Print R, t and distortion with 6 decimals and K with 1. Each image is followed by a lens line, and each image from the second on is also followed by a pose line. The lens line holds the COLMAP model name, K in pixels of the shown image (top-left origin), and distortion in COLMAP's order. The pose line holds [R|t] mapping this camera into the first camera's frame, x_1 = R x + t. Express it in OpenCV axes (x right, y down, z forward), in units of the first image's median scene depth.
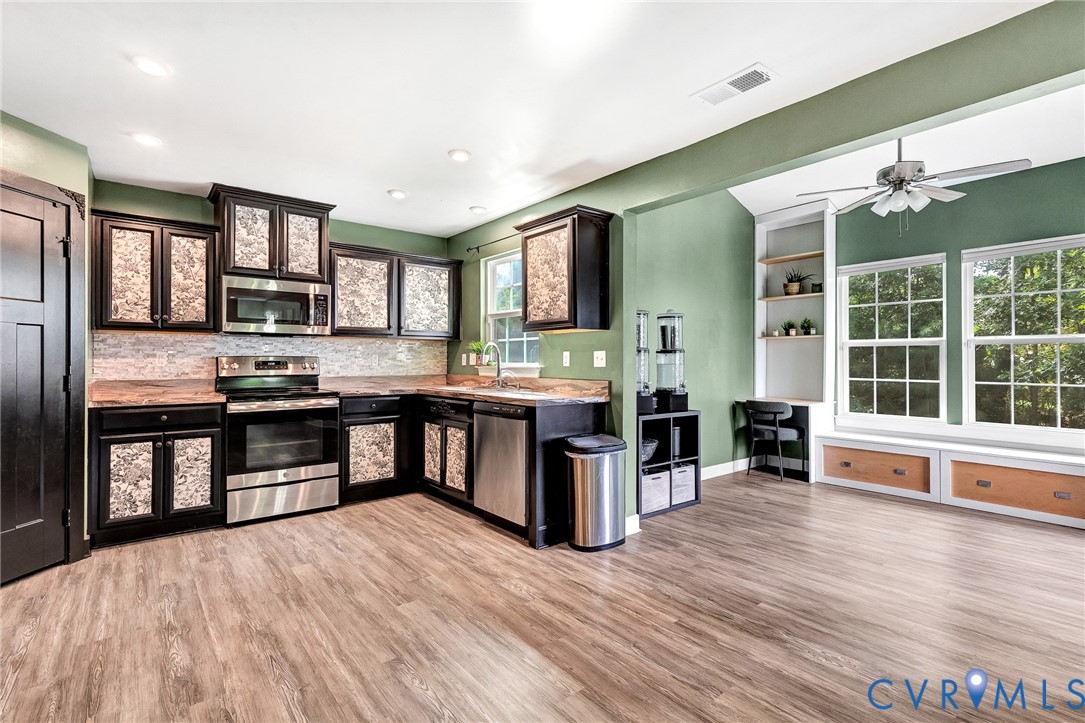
lens RADIAL K [[513.4, 0, 536.5], [0, 513.4, 352.6], [0, 0, 1]] dist [0.009738, -0.000592]
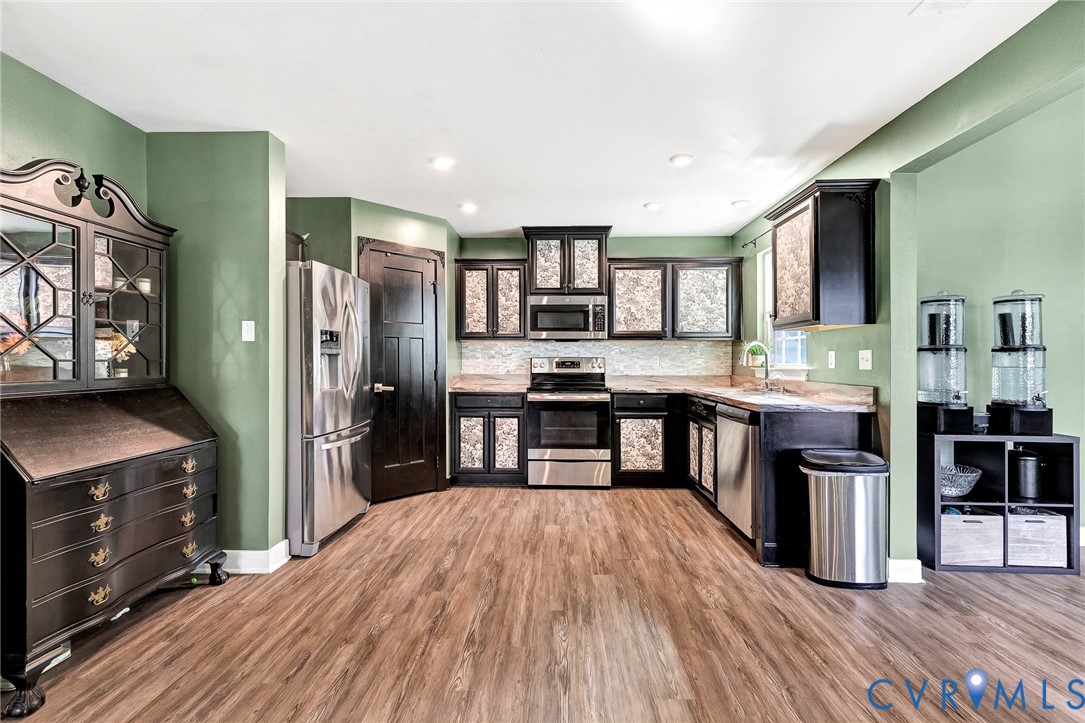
lens RADIAL K [[501.5, 0, 539.5], [0, 501.5, 358.6], [0, 0, 1]] dist [0.012004, -0.000503]
pose [[0.760159, -0.001272, -0.649736, 0.249015], [0.008019, 0.999940, 0.007425, 0.000288], [0.649687, -0.010854, 0.760124, 0.049244]]
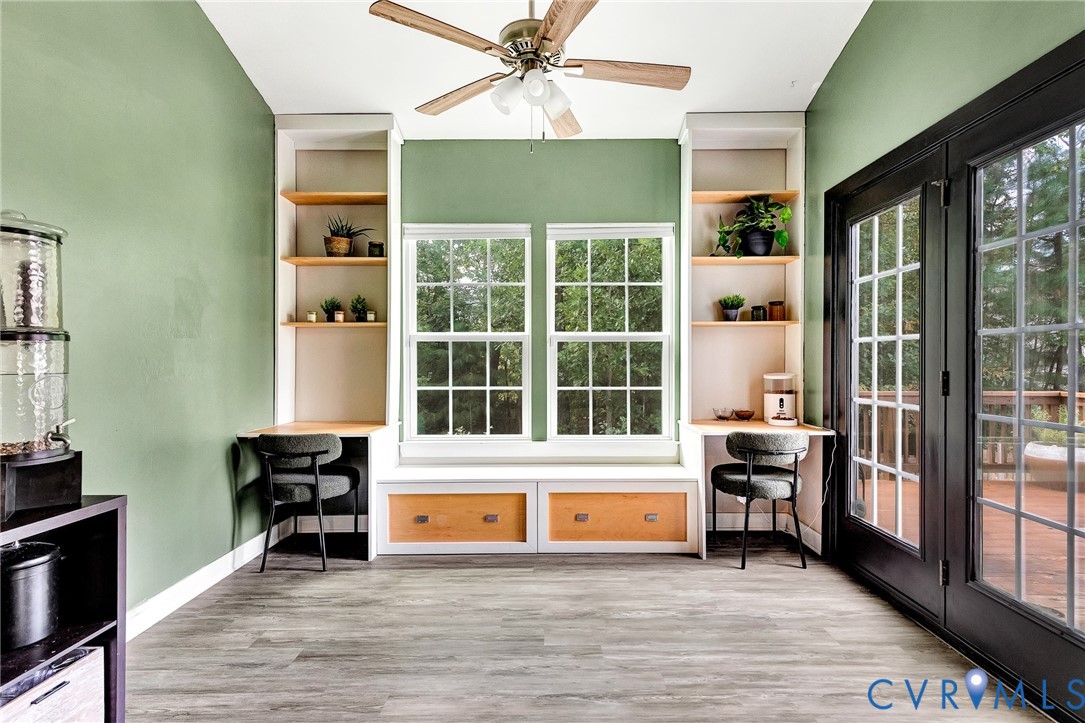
lens RADIAL K [[518.9, 0, 555.8], [0, 518.9, 363.3], [0, 0, 1]] dist [0.013143, -0.000297]
pose [[0.621912, -0.005697, 0.783067, 0.248665], [-0.008681, 0.999862, 0.014168, 0.009008], [-0.783039, -0.015609, 0.621777, 0.599100]]
